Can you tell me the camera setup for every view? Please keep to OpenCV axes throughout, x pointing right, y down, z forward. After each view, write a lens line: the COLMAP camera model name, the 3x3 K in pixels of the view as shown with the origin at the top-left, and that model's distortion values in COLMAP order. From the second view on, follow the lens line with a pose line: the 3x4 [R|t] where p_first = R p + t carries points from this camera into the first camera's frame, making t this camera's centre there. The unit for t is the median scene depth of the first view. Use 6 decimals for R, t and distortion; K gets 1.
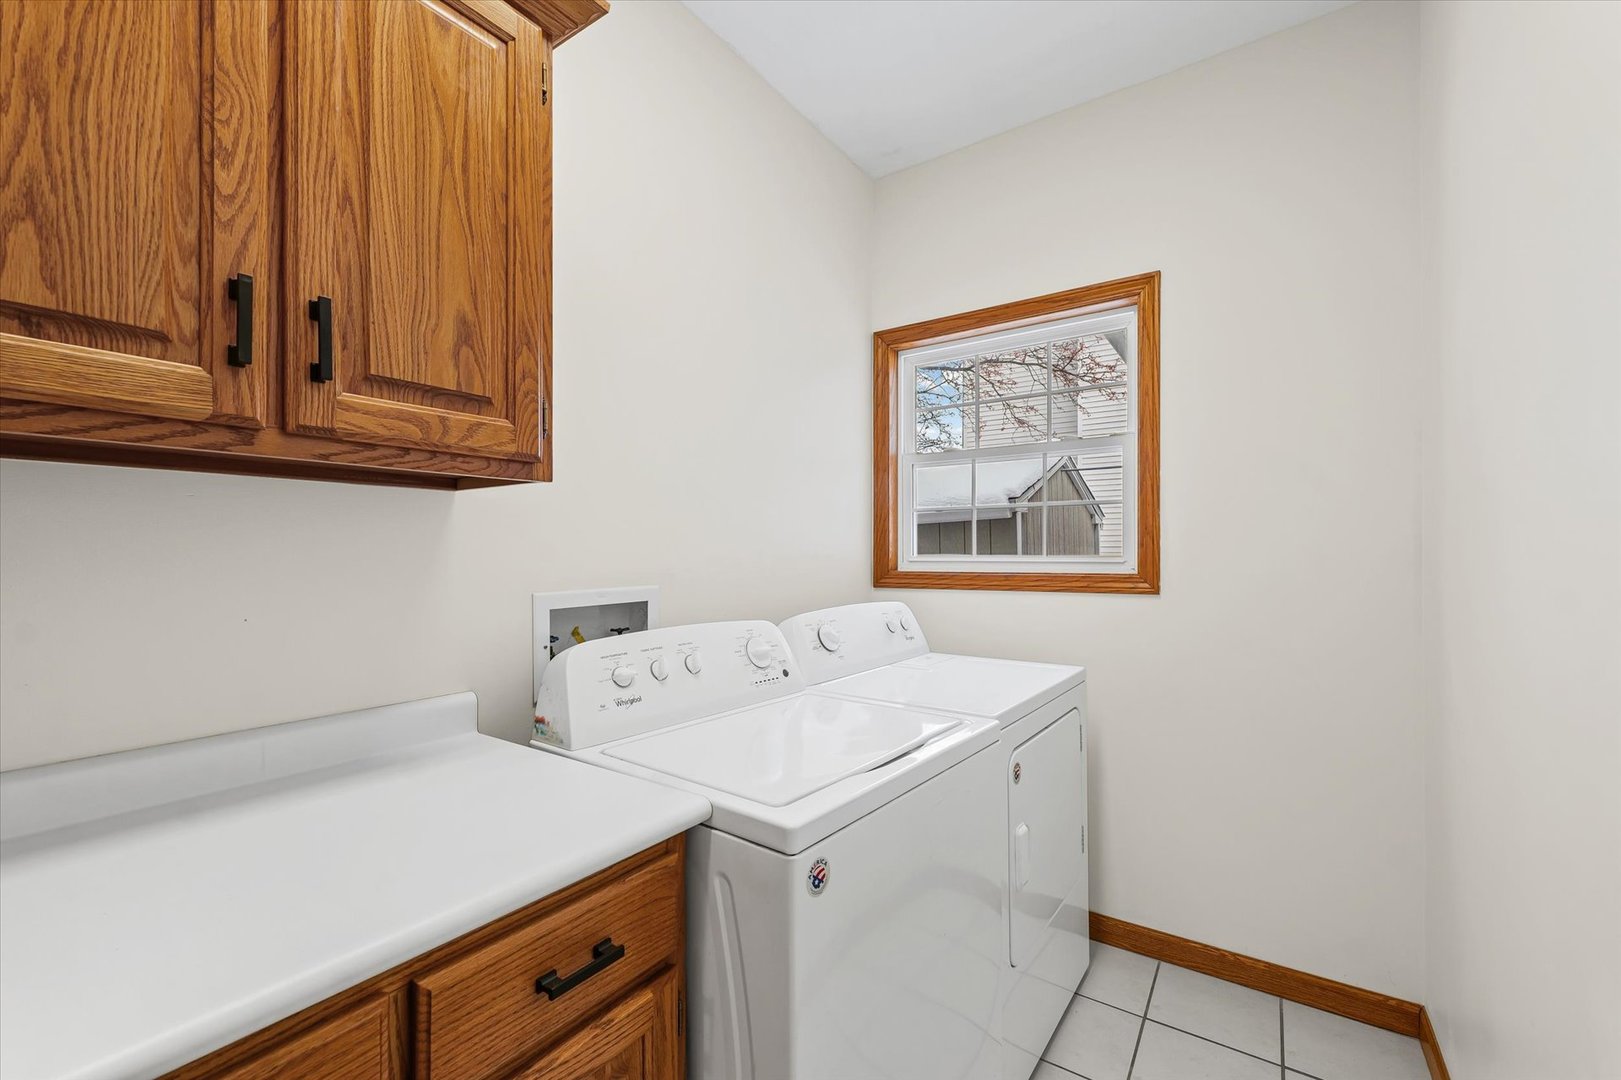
lens RADIAL K [[665.9, 0, 810.8], [0, 665.9, 553.5], [0, 0, 1]] dist [0.004468, -0.000572]
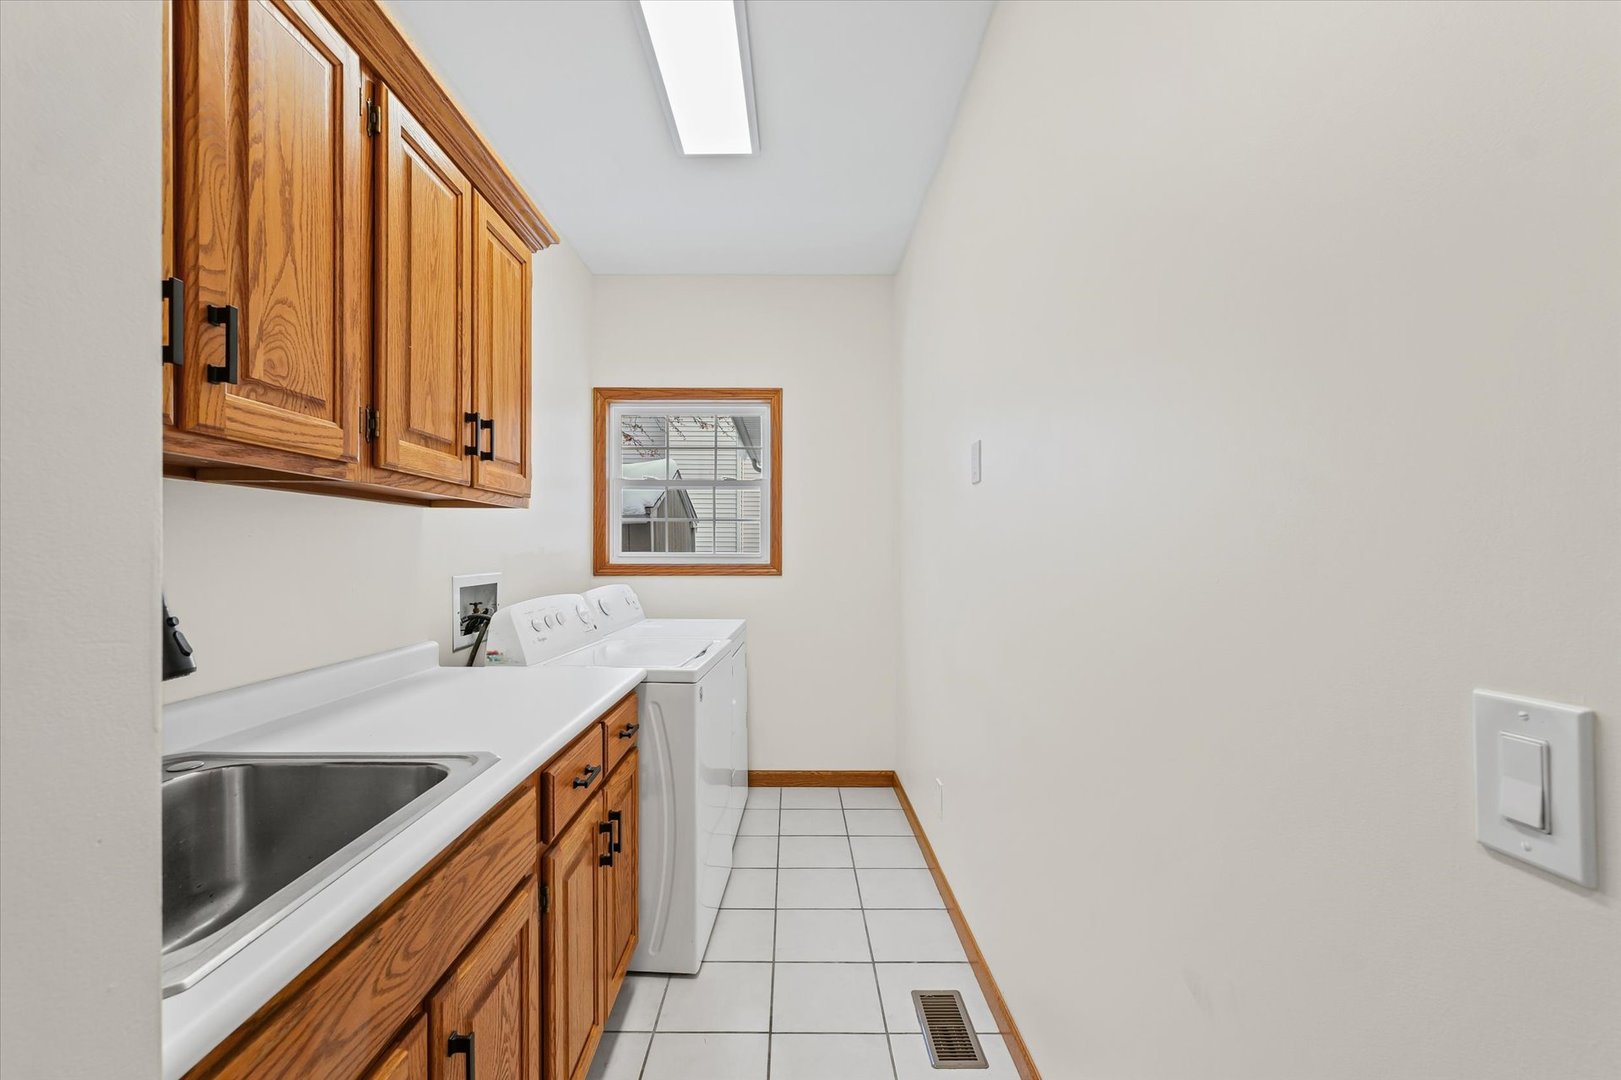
lens RADIAL K [[665.9, 0, 801.6], [0, 665.9, 551.4], [0, 0, 1]] dist [0.004468, -0.000572]
pose [[0.812417, 0.006224, 0.583044, -0.433428], [-0.002924, 0.999974, -0.006600, 0.010192], [-0.583070, 0.003657, 0.812414, -0.423106]]
